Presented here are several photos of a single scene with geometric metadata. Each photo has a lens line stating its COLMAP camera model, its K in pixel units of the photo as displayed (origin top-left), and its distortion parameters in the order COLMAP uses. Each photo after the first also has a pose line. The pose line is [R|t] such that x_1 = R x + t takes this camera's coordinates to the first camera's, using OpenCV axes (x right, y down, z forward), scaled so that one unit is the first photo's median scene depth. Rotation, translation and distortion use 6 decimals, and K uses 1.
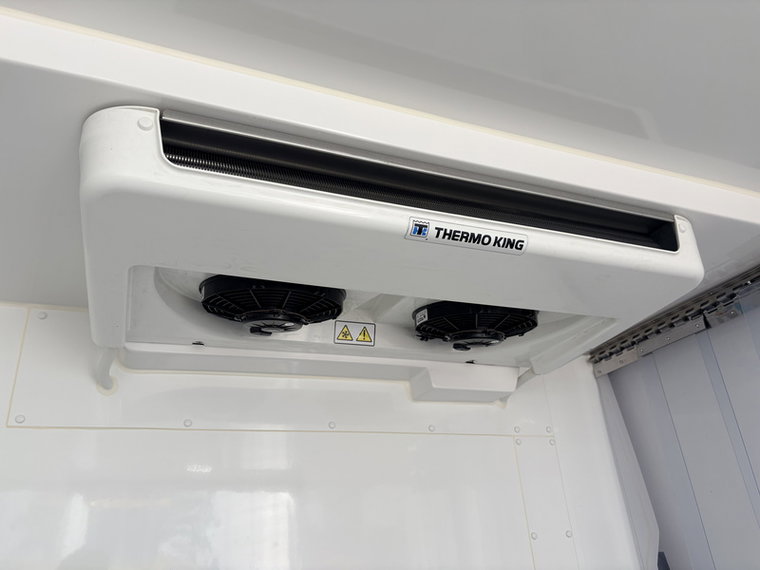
lens RADIAL K [[573.0, 0, 380.0], [0, 573.0, 285.0], [0, 0, 1]] dist [0.001992, 0.000596]
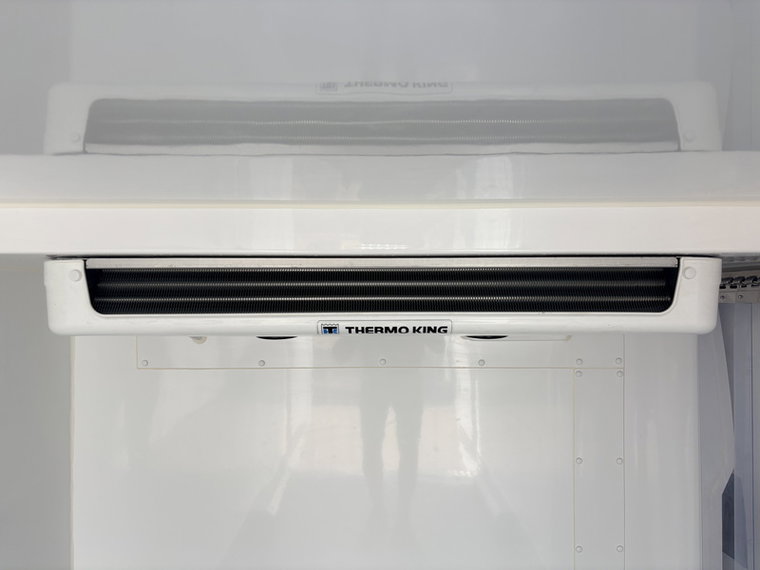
lens RADIAL K [[575.8, 0, 380.0], [0, 575.8, 285.0], [0, 0, 1]] dist [0.023870, 0.000168]
pose [[0.926569, 0.052629, -0.372426, 0.523820], [0.110153, 0.908779, 0.402476, -0.565780], [0.359634, -0.413945, 0.836249, 0.178632]]
